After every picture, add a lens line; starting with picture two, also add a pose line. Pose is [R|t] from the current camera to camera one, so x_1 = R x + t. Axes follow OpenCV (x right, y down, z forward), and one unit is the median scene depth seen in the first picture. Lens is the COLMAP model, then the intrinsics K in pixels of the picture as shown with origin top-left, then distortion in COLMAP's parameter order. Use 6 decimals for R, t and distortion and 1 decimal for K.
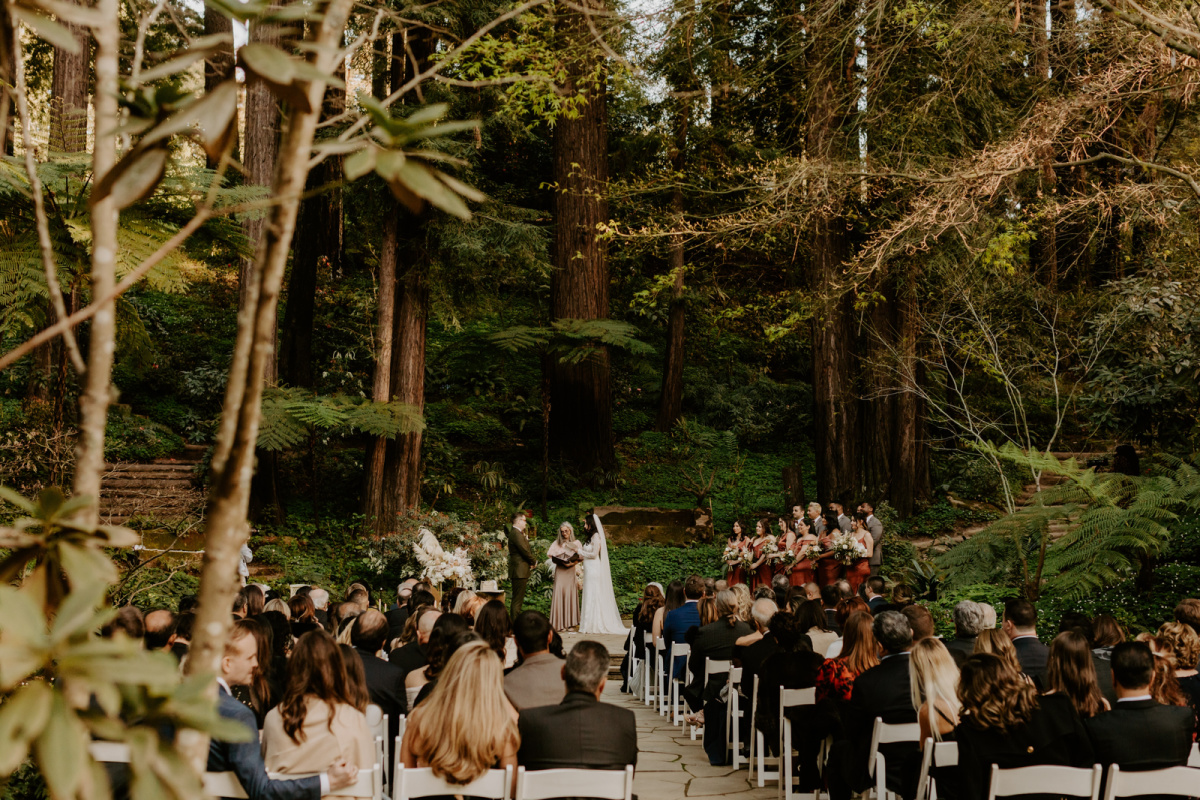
lens RADIAL K [[1829.8, 0, 600.0], [0, 1829.8, 400.0], [0, 0, 1]] dist [0.036252, -0.152424]
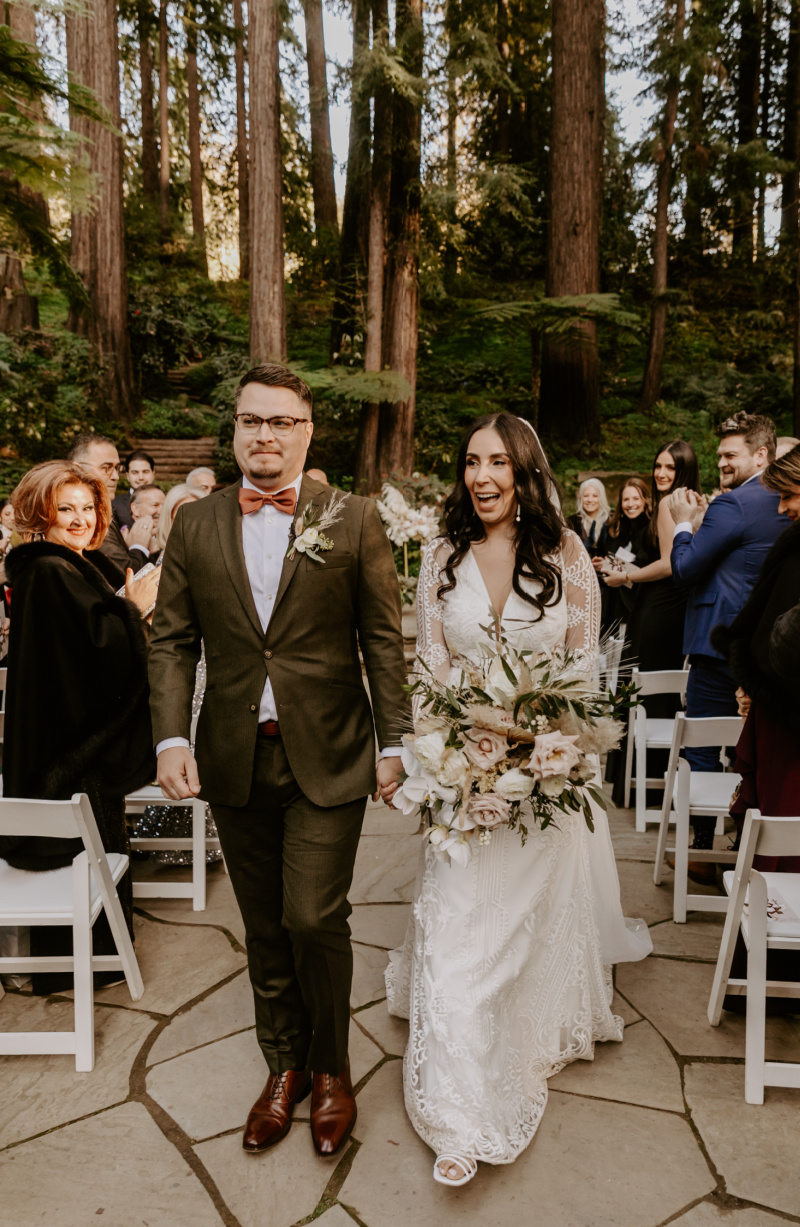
lens RADIAL K [[986.5, 0, 400.0], [0, 986.5, 613.5], [0, 0, 1]] dist [0.045156, 0.000793]
pose [[0.979814, 0.014531, -0.199383, 0.011367], [0.020193, 0.985060, 0.171026, 0.038413], [0.198889, -0.171600, 0.964882, 0.395579]]
